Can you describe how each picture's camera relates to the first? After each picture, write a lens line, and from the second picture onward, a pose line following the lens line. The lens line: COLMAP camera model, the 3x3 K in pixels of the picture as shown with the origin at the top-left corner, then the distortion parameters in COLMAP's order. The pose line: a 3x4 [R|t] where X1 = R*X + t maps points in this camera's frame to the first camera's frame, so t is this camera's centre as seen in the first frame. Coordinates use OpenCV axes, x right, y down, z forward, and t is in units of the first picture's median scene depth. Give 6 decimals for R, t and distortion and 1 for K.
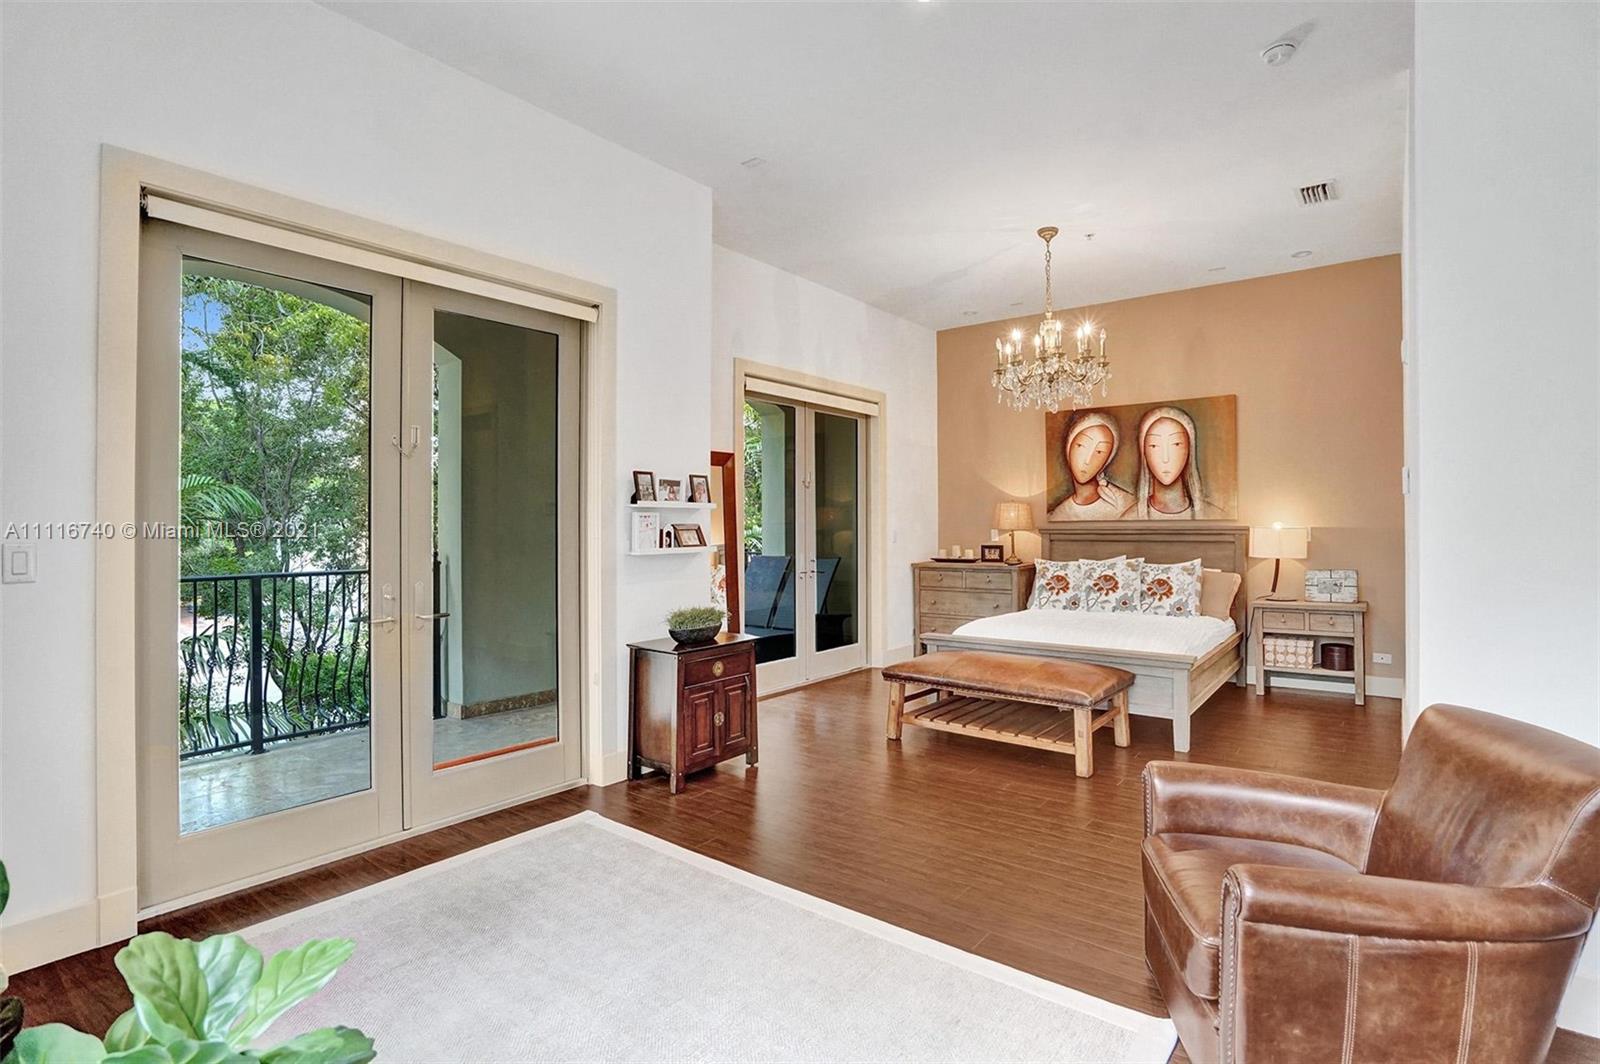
lens RADIAL K [[754.9, 0, 795.8], [0, 754.9, 549.3], [0, 0, 1]] dist [-0.047501, -0.000232]
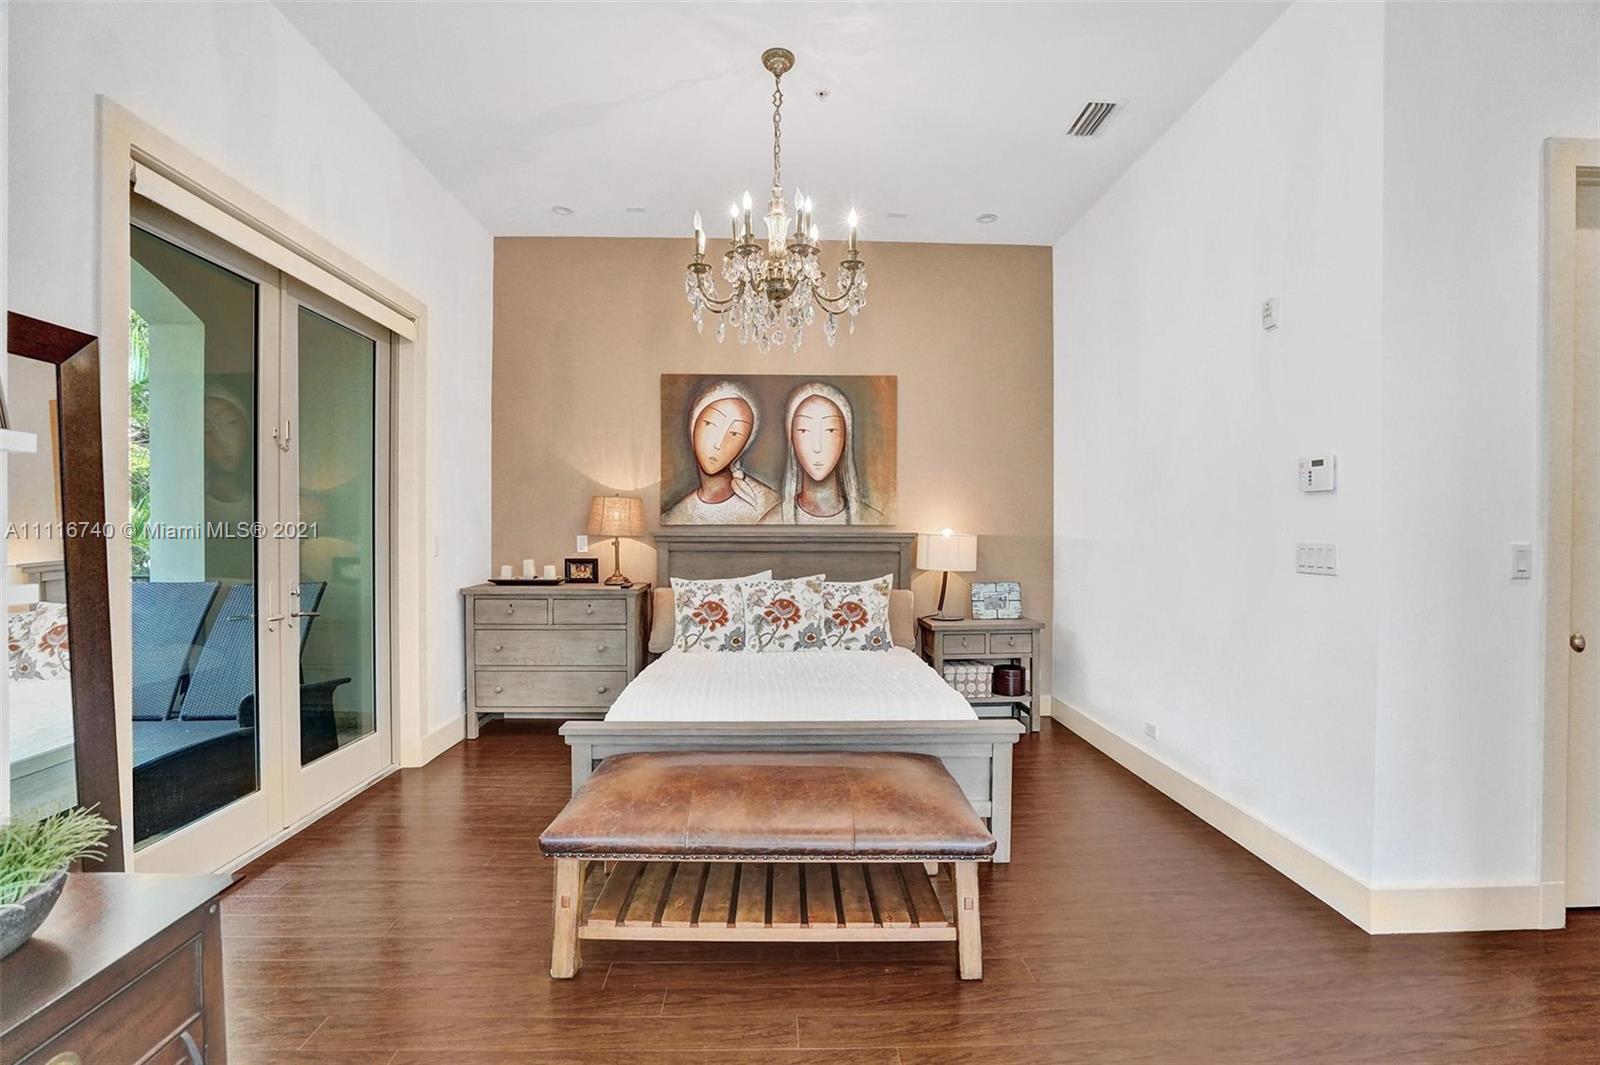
lens RADIAL K [[754.9, 0, 795.8], [0, 754.9, 549.8], [0, 0, 1]] dist [-0.047501, -0.000232]
pose [[0.758181, -0.004490, 0.652029, -0.045222], [0.011925, 0.999905, -0.006981, -0.007395], [-0.651935, 0.013069, 0.758162, 0.405804]]
